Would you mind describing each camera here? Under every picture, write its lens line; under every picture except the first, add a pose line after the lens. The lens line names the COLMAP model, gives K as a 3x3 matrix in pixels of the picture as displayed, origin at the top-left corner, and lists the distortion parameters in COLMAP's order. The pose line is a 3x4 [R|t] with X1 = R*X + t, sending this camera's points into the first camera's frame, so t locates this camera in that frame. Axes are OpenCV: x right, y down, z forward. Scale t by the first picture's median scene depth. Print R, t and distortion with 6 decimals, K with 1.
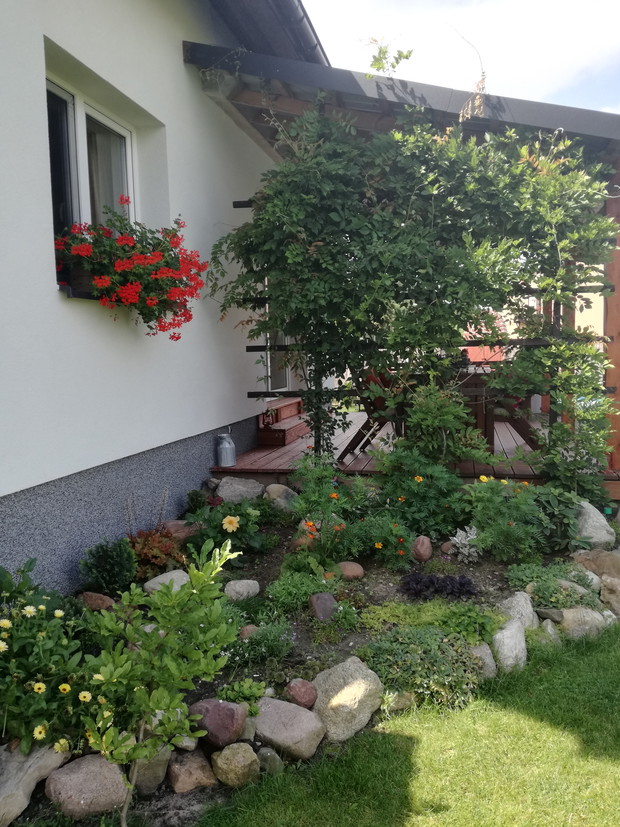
lens RADIAL K [[703.2, 0, 310.0], [0, 703.2, 413.5], [0, 0, 1]] dist [0.153934, -0.288140]
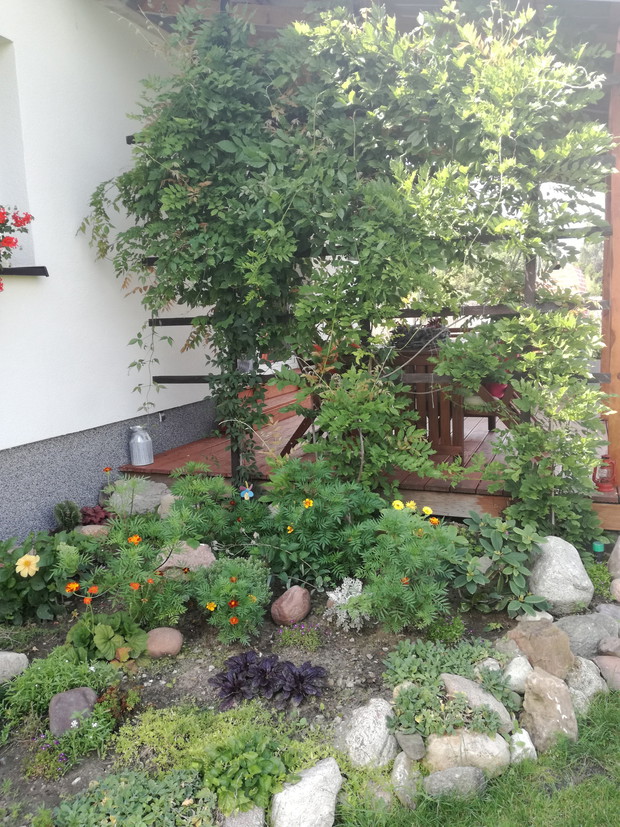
lens RADIAL K [[691.2, 0, 310.0], [0, 691.2, 413.5], [0, 0, 1]] dist [0.076817, -0.114264]
pose [[0.984889, 0.008382, -0.172984, 0.257352], [0.001869, 0.998256, 0.059010, -0.039181], [0.173177, -0.058442, 0.983155, 0.279483]]
